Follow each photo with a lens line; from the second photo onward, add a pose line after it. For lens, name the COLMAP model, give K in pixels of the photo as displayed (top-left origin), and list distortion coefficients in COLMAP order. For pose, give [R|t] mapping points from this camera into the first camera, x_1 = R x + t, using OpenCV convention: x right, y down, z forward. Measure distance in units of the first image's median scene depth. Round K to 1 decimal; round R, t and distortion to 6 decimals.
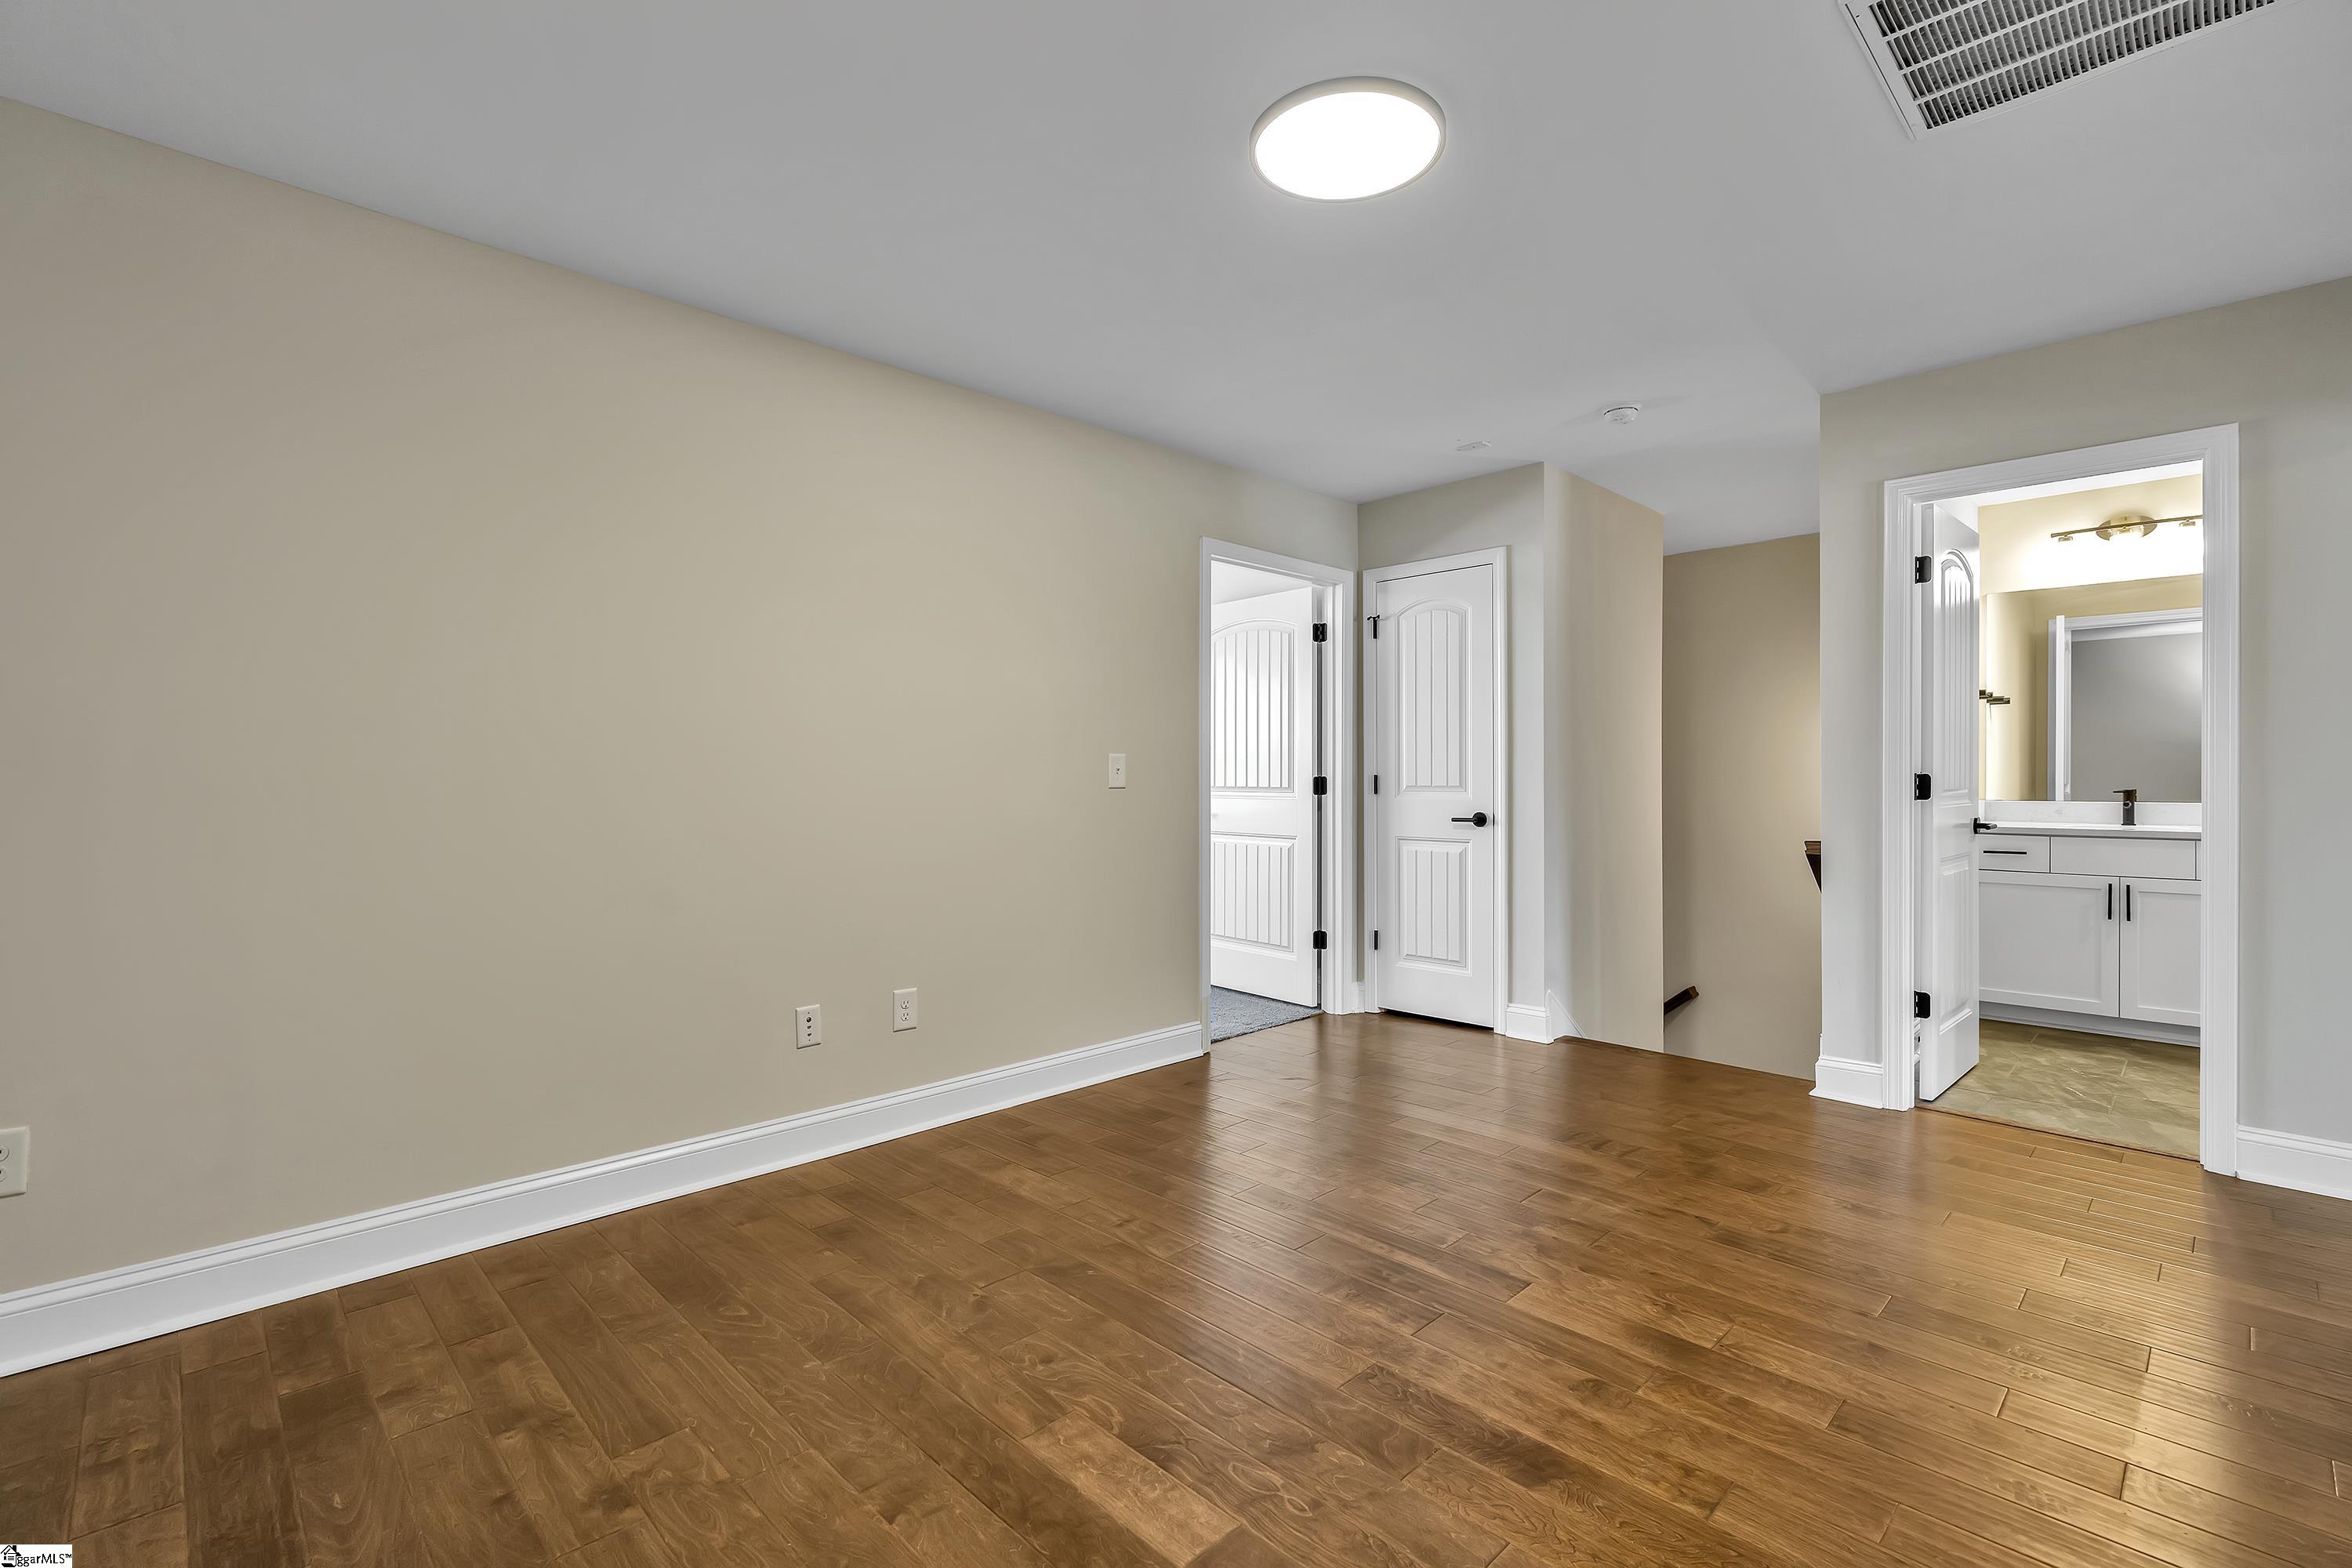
lens RADIAL K [[1056.7, 0, 1176.9], [0, 1056.7, 782.1], [0, 0, 1]] dist [-0.007130, 0.002473]
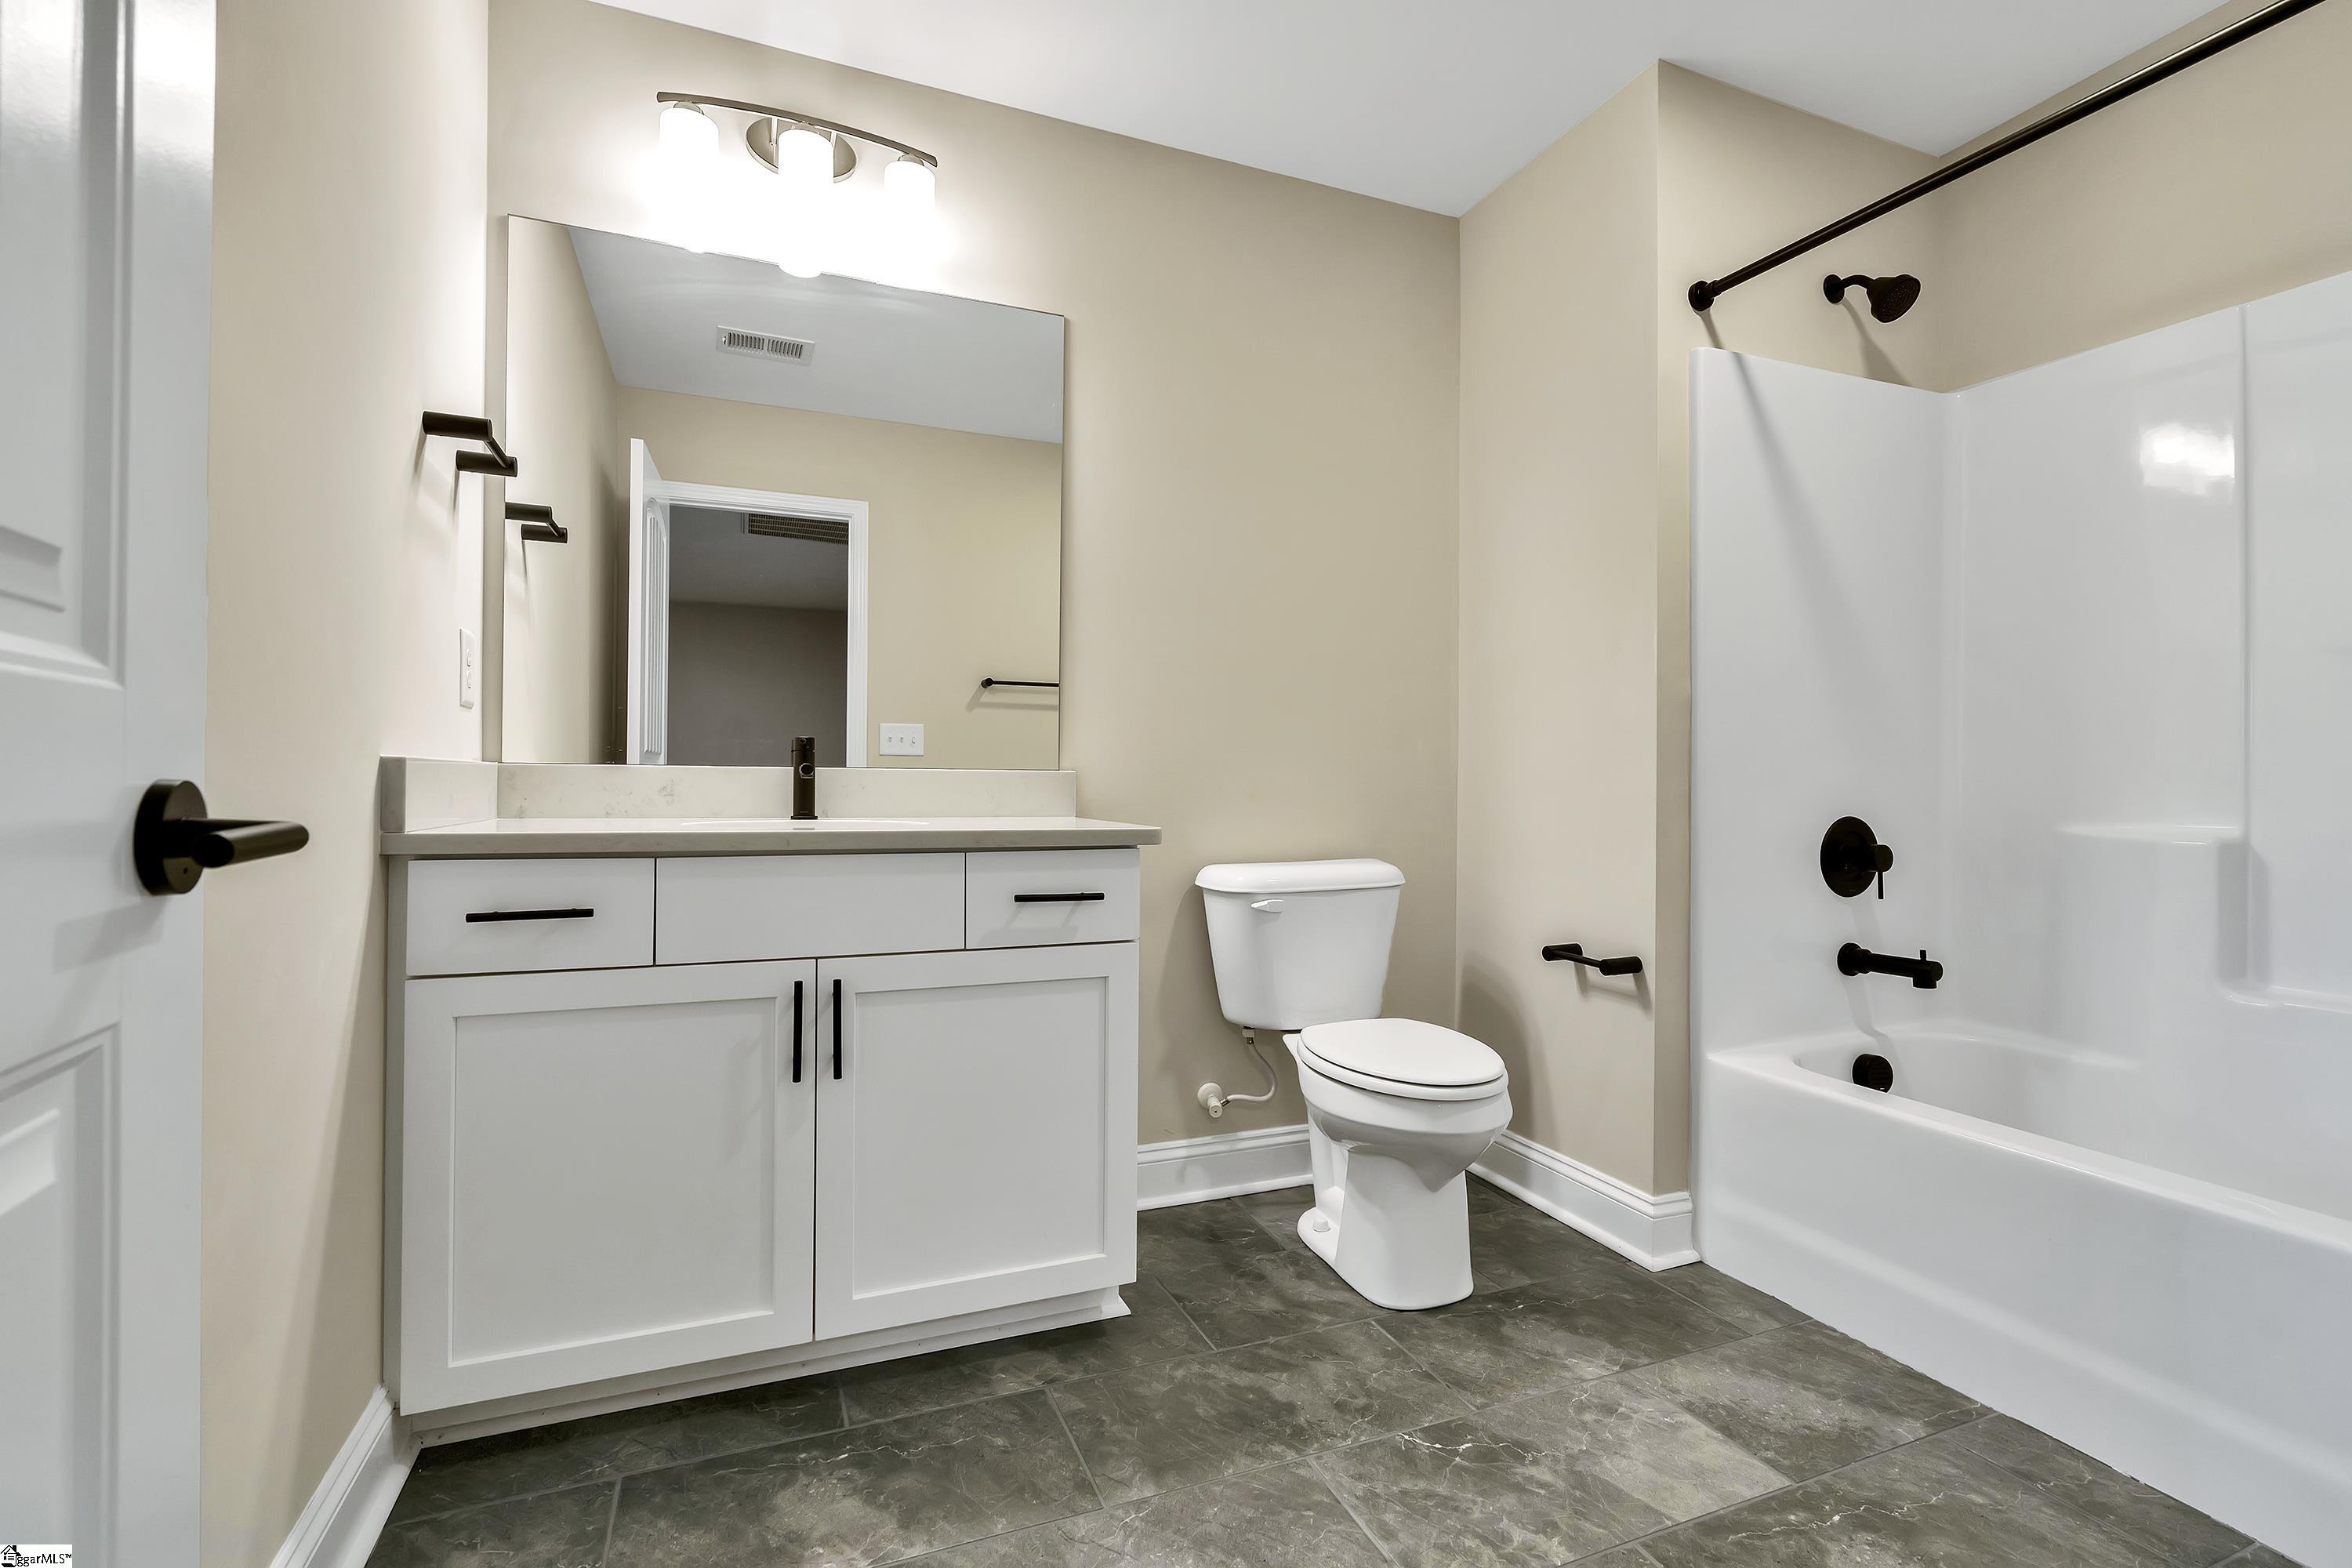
lens RADIAL K [[1056.7, 0, 1174.5], [0, 1056.7, 776.1], [0, 0, 1]] dist [-0.007130, 0.002473]
pose [[0.330514, 0.011256, 0.943734, 0.557739], [-0.013788, 0.999880, -0.007097, 0.024562], [-0.943700, -0.010666, 0.330630, 0.724470]]
